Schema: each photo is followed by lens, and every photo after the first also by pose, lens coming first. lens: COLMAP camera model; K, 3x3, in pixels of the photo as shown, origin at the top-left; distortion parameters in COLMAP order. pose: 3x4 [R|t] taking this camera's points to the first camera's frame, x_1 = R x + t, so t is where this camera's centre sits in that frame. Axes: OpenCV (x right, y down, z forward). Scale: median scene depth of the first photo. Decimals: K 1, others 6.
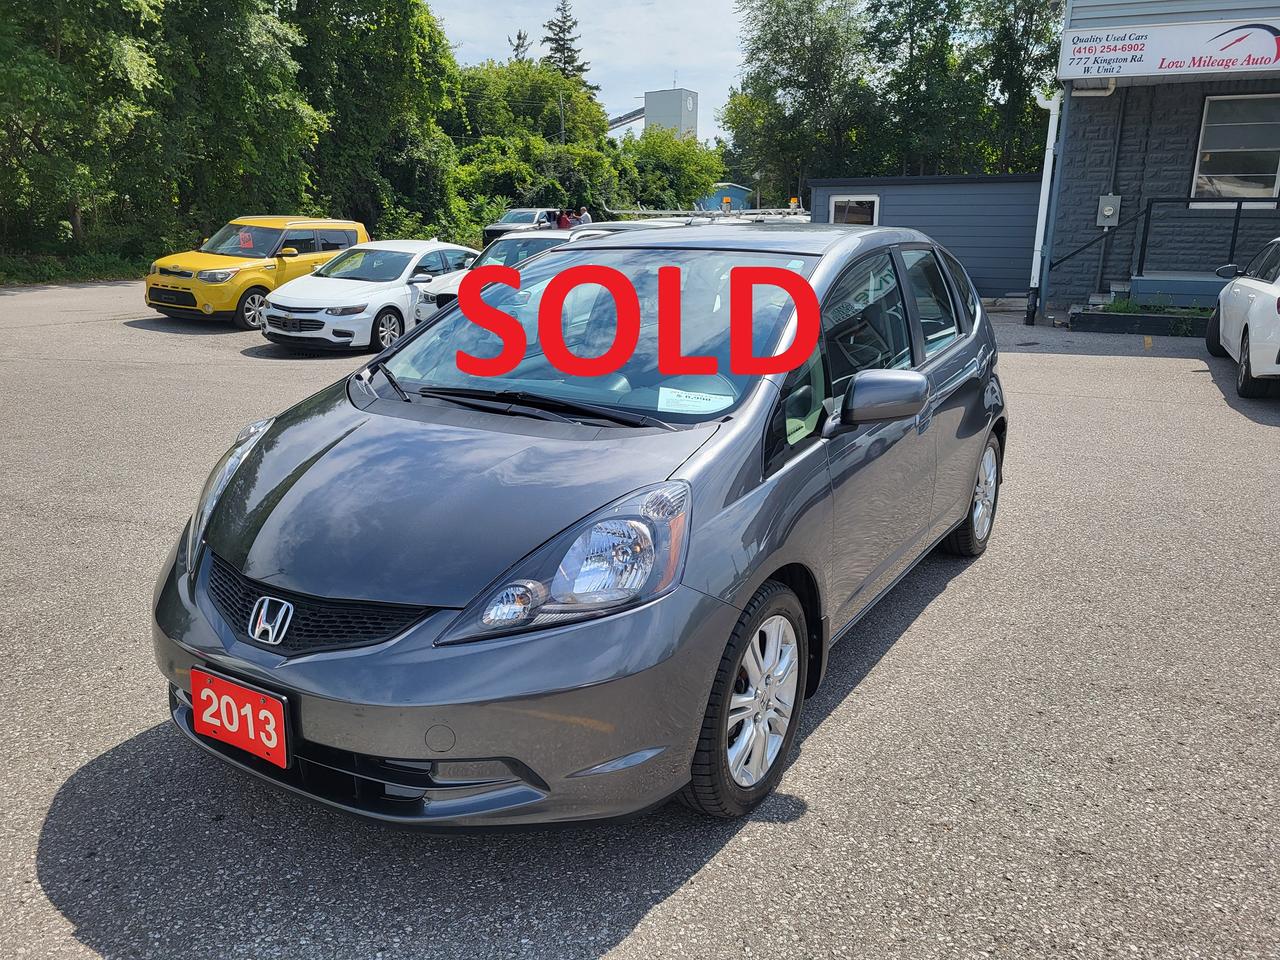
lens RADIAL K [[969.2, 0, 642.6], [0, 969.2, 479.8], [0, 0, 1]] dist [0.030750, -0.019852]
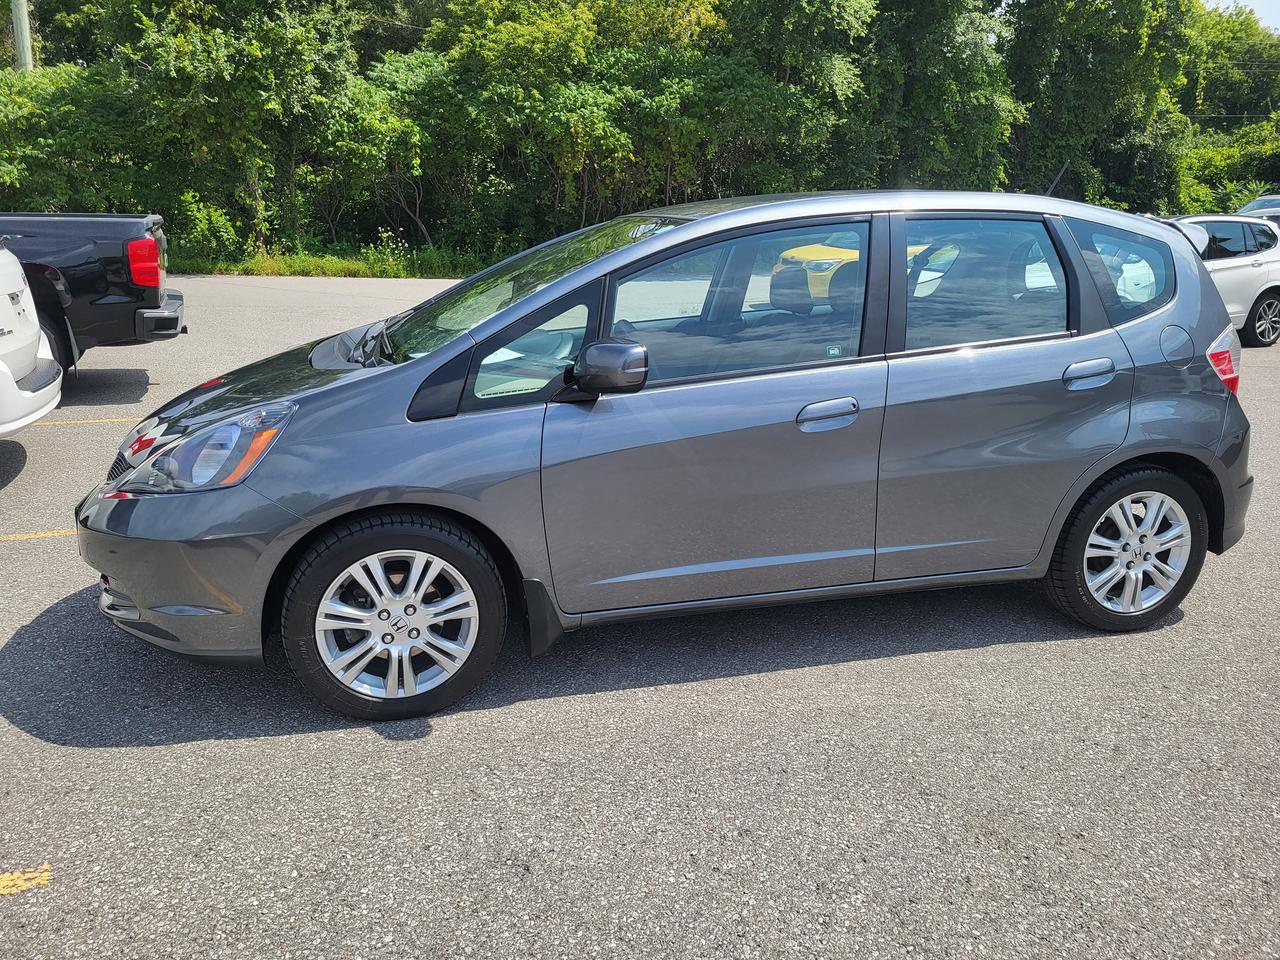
lens RADIAL K [[969.2, 0, 640.8], [0, 969.2, 481.6], [0, 0, 1]] dist [0.030750, -0.019852]
pose [[0.737180, 0.163251, -0.655679, 0.098531], [-0.160899, 0.984873, 0.064314, -0.004340], [0.656260, 0.058087, 0.752295, 0.034422]]
